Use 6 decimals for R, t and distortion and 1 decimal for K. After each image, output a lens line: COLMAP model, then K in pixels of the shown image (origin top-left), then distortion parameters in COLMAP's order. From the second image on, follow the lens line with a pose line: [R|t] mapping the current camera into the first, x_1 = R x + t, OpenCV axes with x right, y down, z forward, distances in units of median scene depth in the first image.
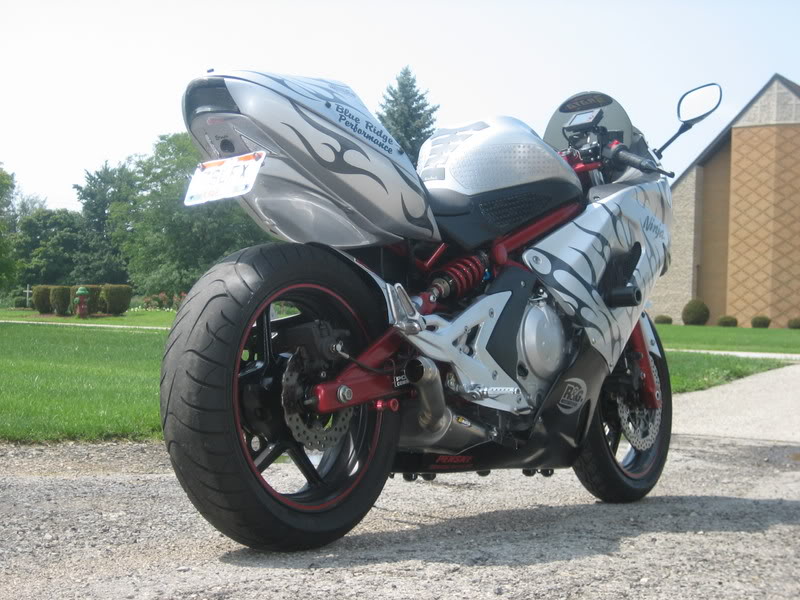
lens RADIAL K [[1416.6, 0, 400.0], [0, 1416.6, 300.0], [0, 0, 1]] dist [0.004255, 0.012464]
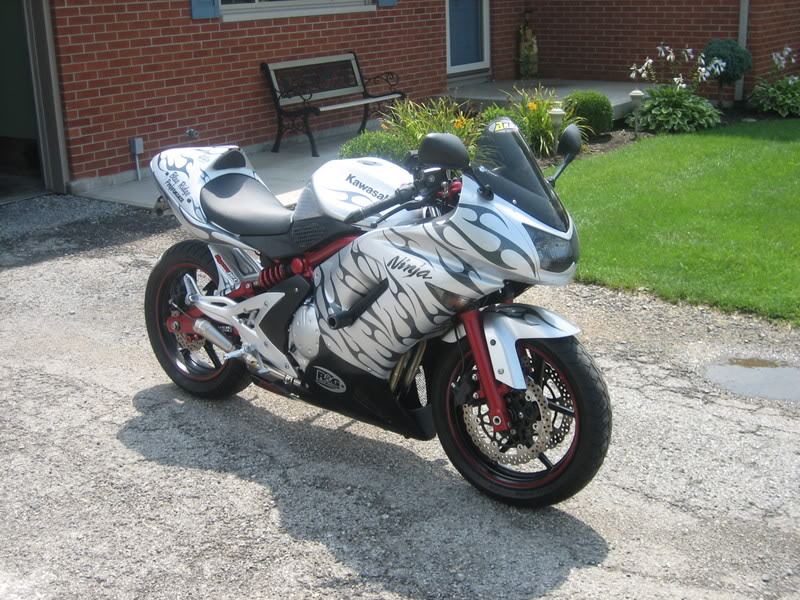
lens RADIAL K [[1025.3, 0, 400.0], [0, 1025.3, 300.0], [0, 0, 1]] dist [-0.116365, 0.033418]
pose [[-0.038870, 0.247215, -0.968181, 1.053005], [0.025376, 0.968845, 0.246366, -0.245343], [0.998922, -0.014992, -0.043933, 1.139603]]
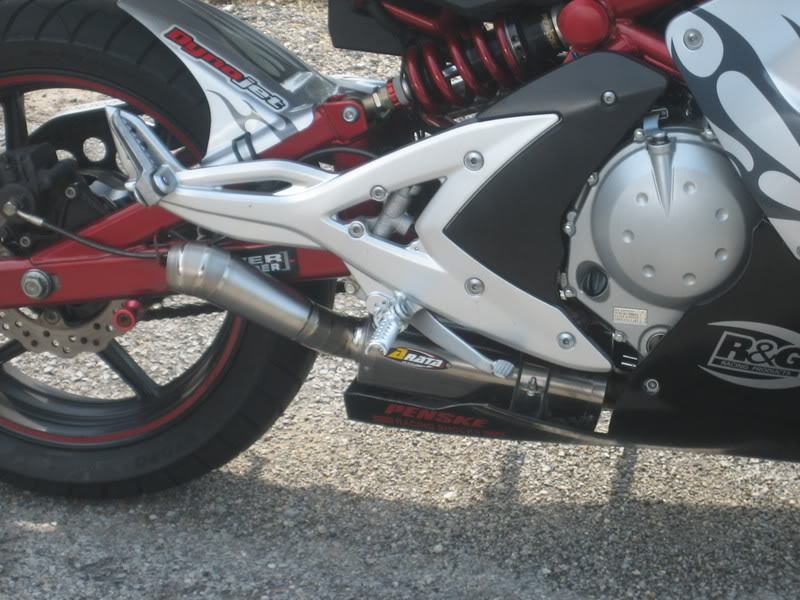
lens RADIAL K [[2395.7, 0, 400.0], [0, 2395.7, 300.0], [0, 0, 1]] dist [0.069776, 0.623410]
pose [[0.413019, 0.301260, -0.859452, 0.716504], [0.052418, 0.934276, 0.352678, -0.217924], [0.909212, -0.190713, 0.370083, 0.648634]]
